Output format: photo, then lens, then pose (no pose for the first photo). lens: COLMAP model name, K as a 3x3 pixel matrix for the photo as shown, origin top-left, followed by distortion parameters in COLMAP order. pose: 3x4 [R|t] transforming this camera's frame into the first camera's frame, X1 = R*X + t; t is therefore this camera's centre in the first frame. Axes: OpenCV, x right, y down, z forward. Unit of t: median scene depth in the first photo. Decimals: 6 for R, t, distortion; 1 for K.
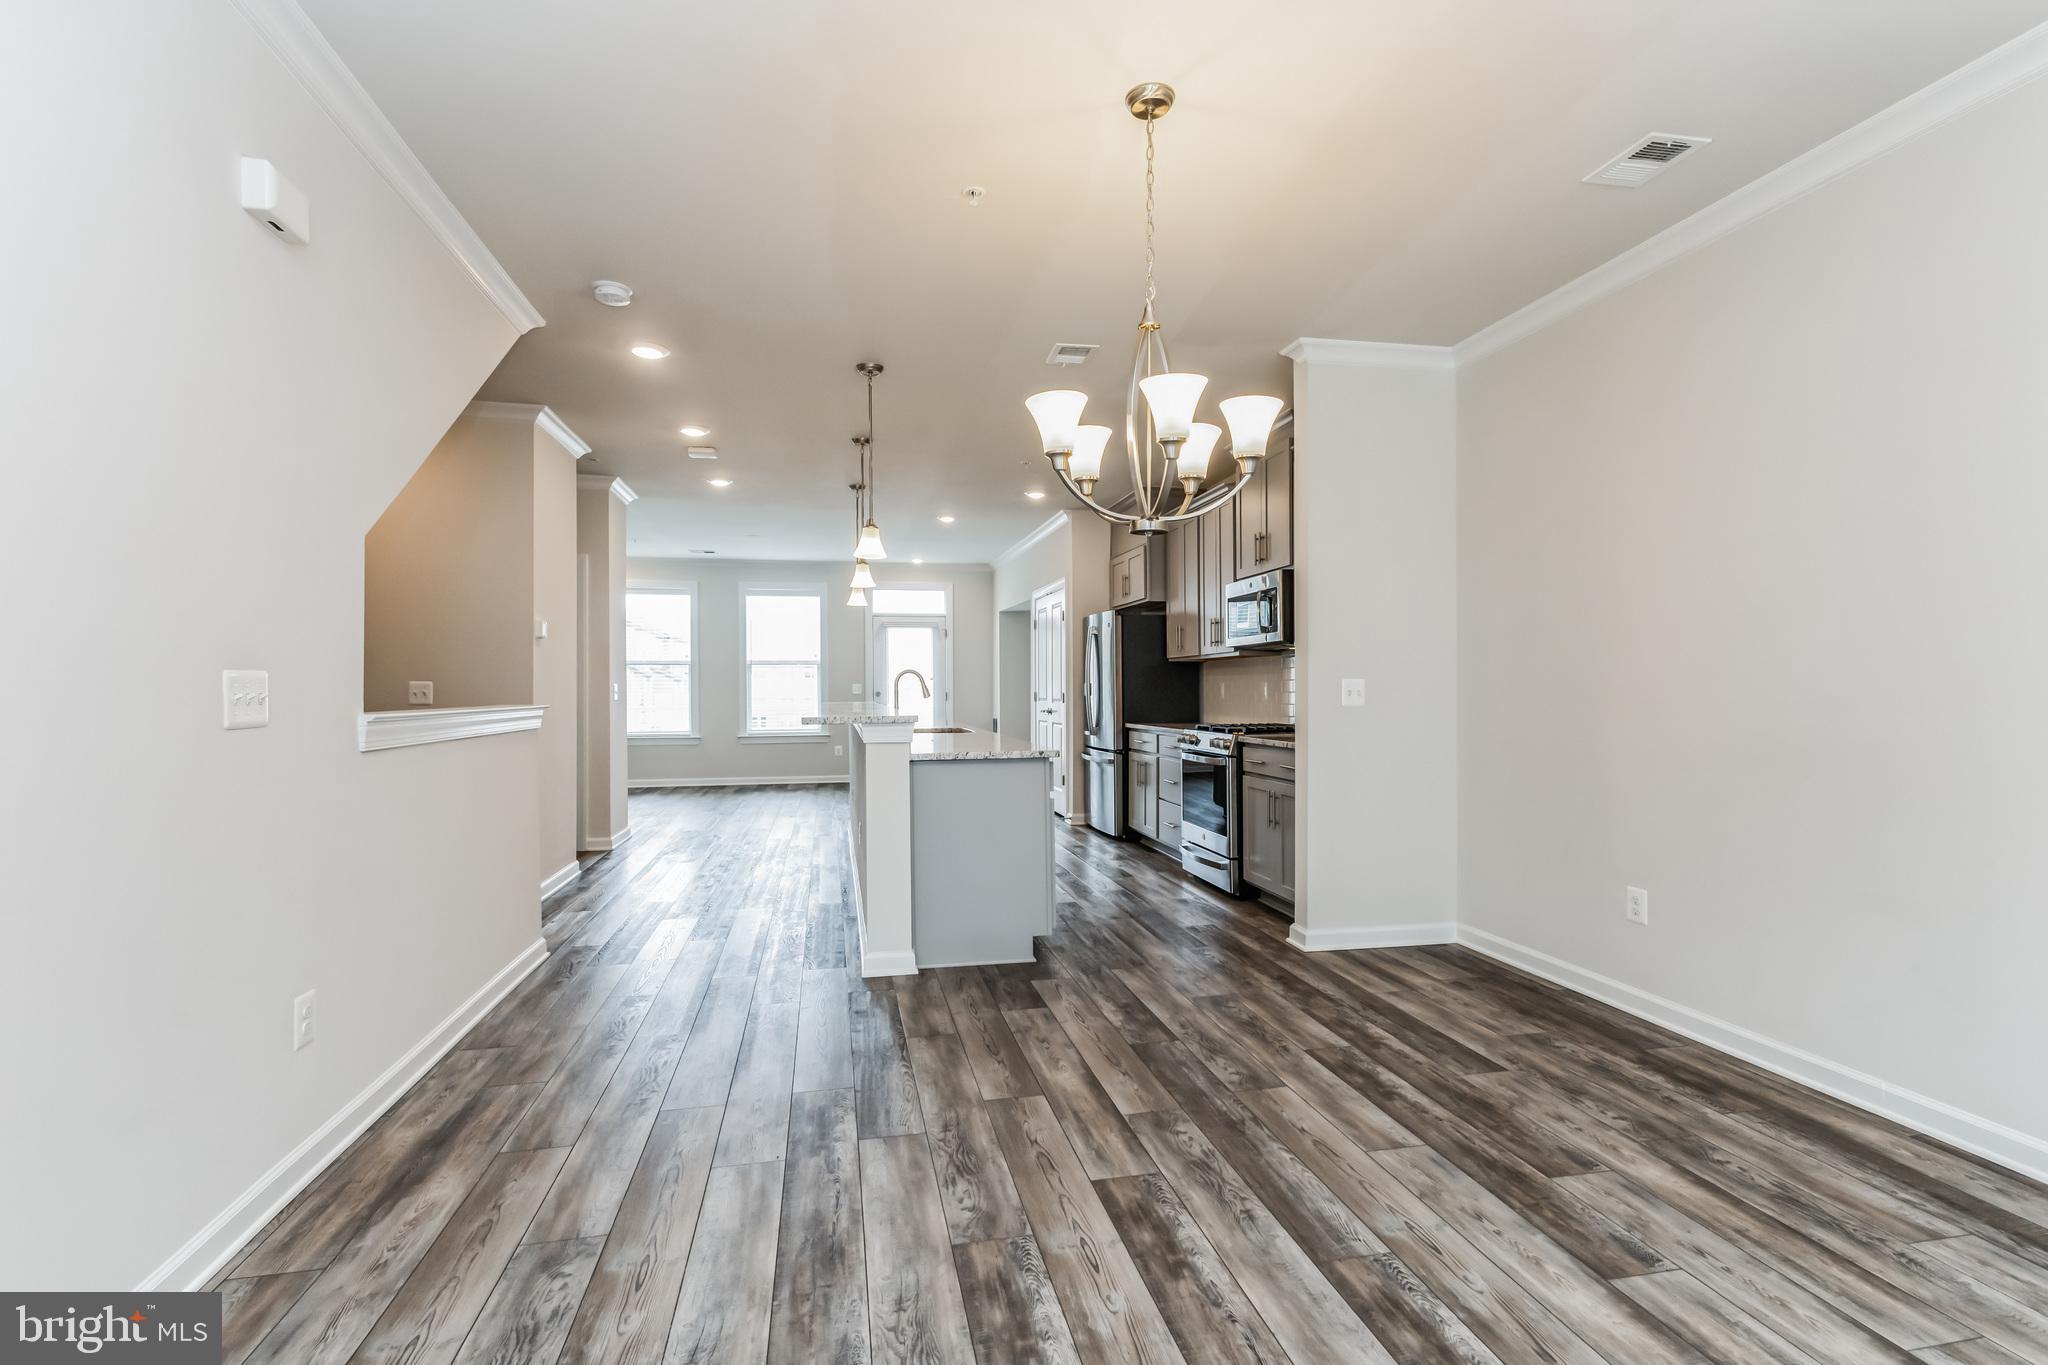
lens RADIAL K [[950.0, 0, 1024.7], [0, 950.0, 715.1], [0, 0, 1]] dist [-0.001091, -0.000157]
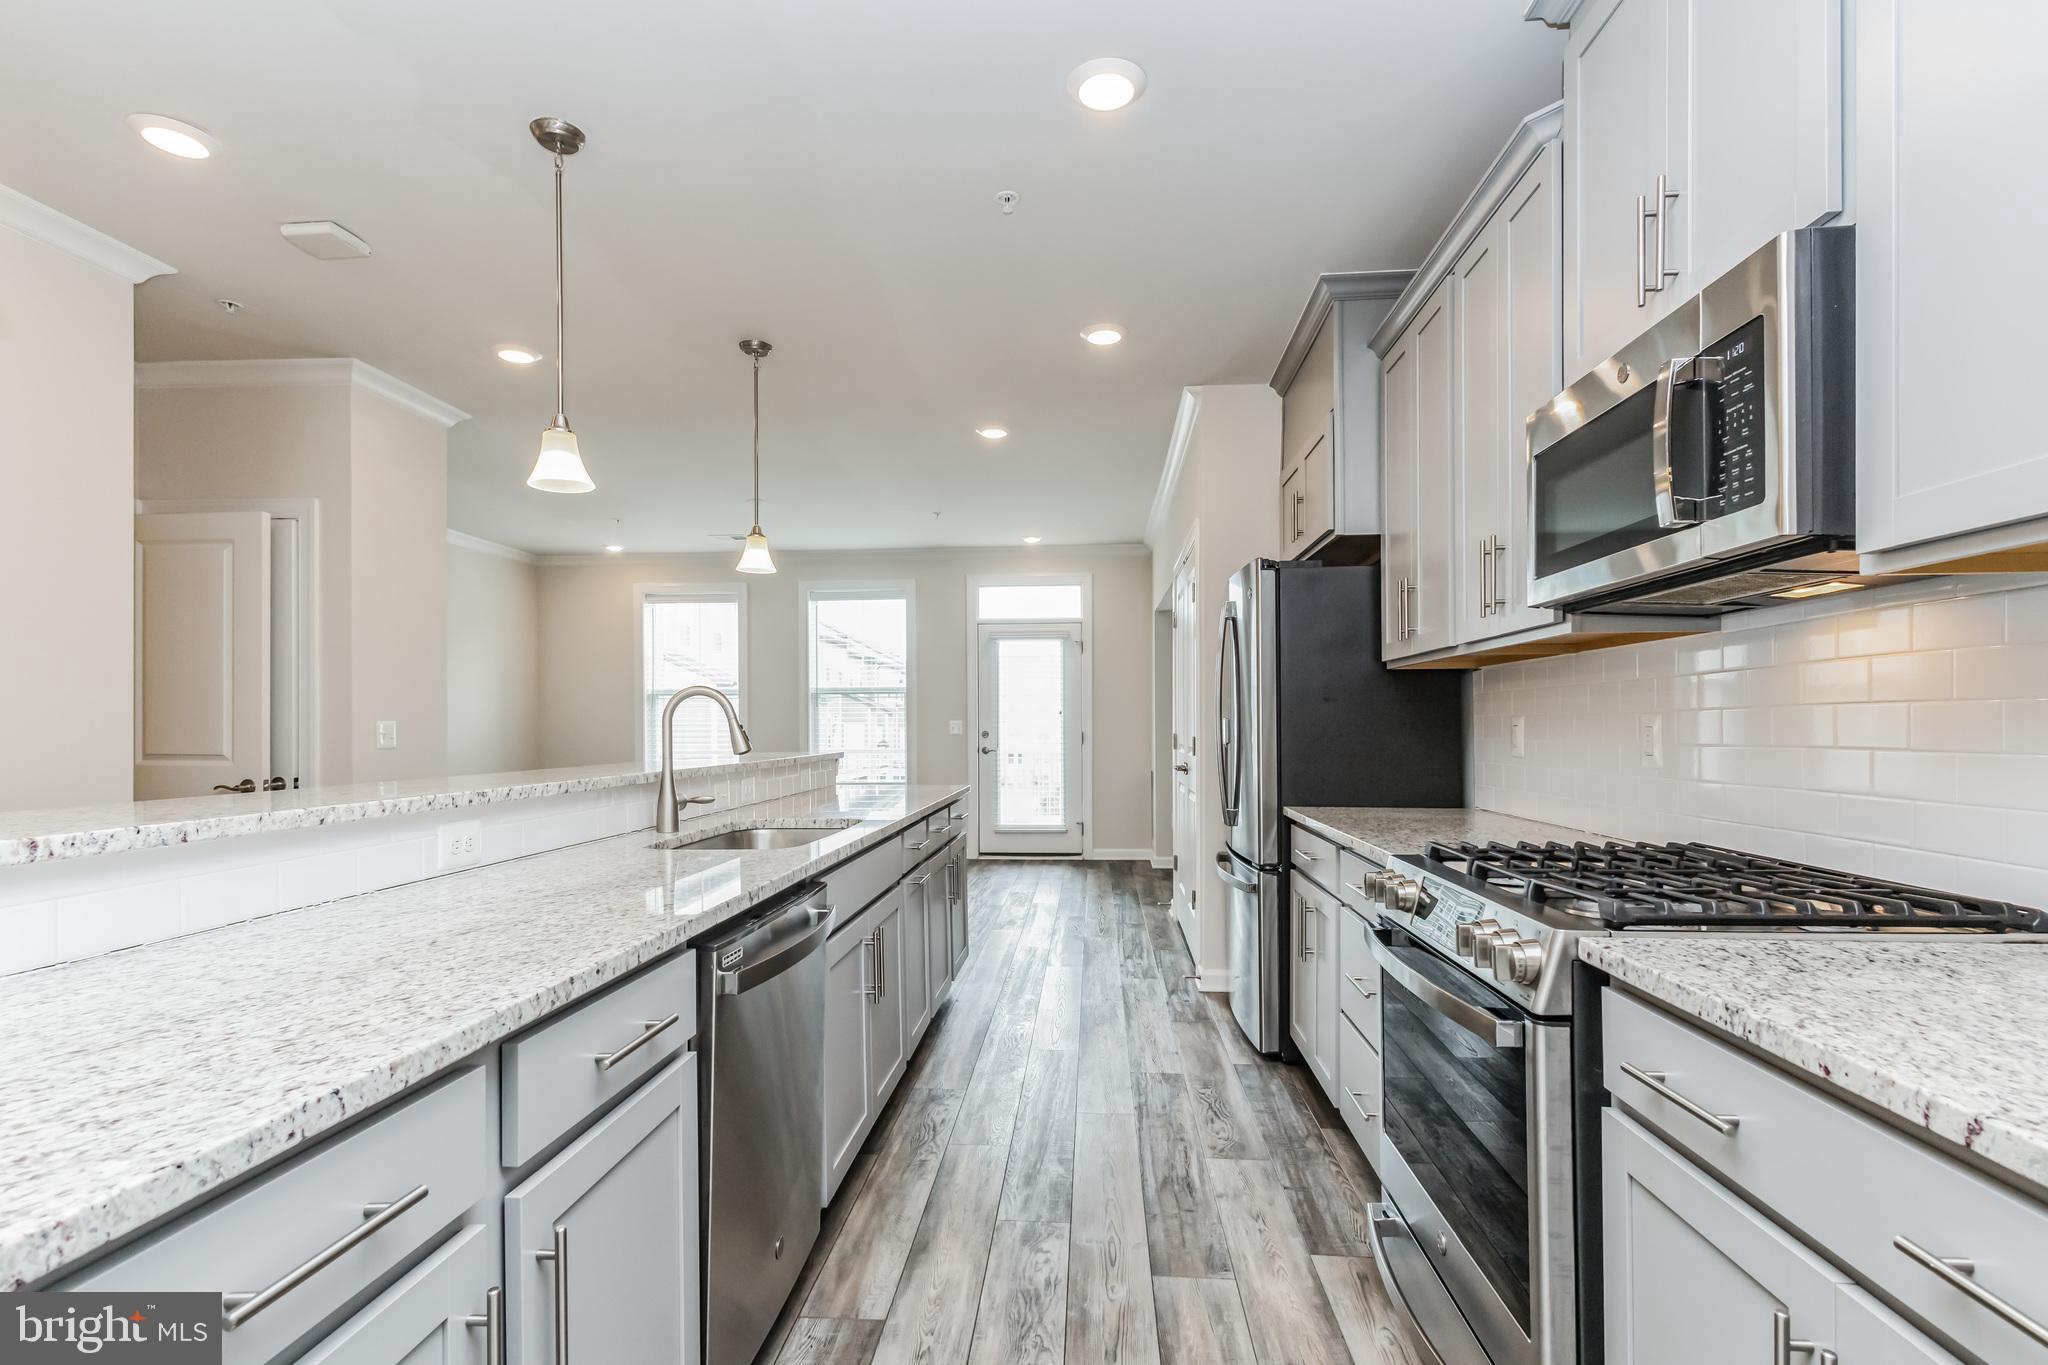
lens RADIAL K [[950.0, 0, 1024.7], [0, 950.0, 715.1], [0, 0, 1]] dist [-0.001091, -0.000157]
pose [[0.959279, -0.004023, -0.282430, 0.077744], [-0.006226, 0.999354, -0.035384, -0.012475], [0.282390, 0.035701, 0.958635, 0.356927]]
